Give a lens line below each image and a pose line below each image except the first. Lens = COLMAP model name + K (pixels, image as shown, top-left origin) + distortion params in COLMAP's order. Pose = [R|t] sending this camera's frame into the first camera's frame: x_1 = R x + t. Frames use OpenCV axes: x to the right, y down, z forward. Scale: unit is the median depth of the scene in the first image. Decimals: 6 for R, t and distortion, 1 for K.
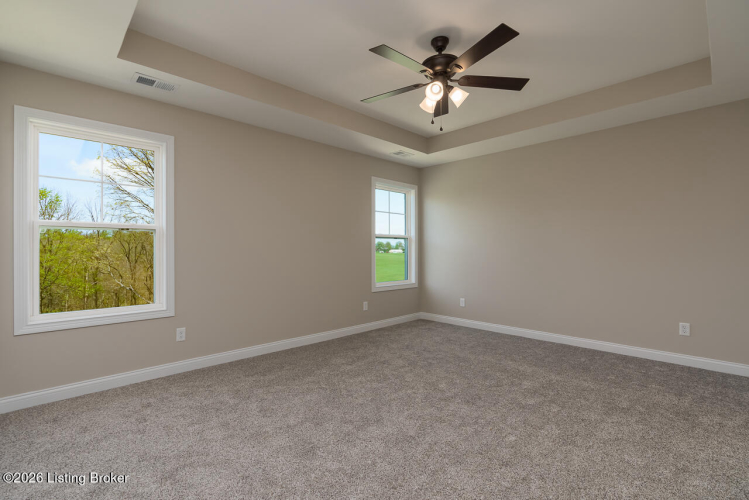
lens RADIAL K [[340.4, 0, 374.5], [0, 340.4, 250.0], [0, 0, 1]] dist [-0.001853, -0.000174]
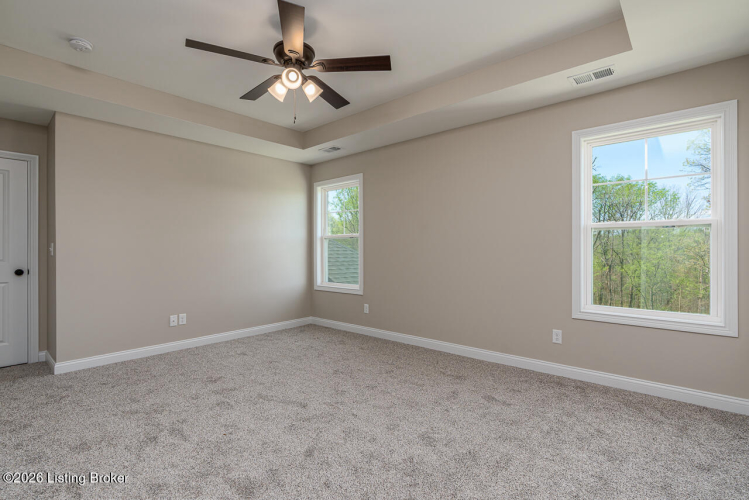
lens RADIAL K [[357.1, 0, 374.5], [0, 357.1, 250.0], [0, 0, 1]] dist [0.003897, 0.000743]
pose [[0.097964, 0.002529, -0.995187, 0.156686], [0.000737, 0.999996, 0.002613, -0.000724], [0.995190, -0.000989, 0.097961, 0.147668]]
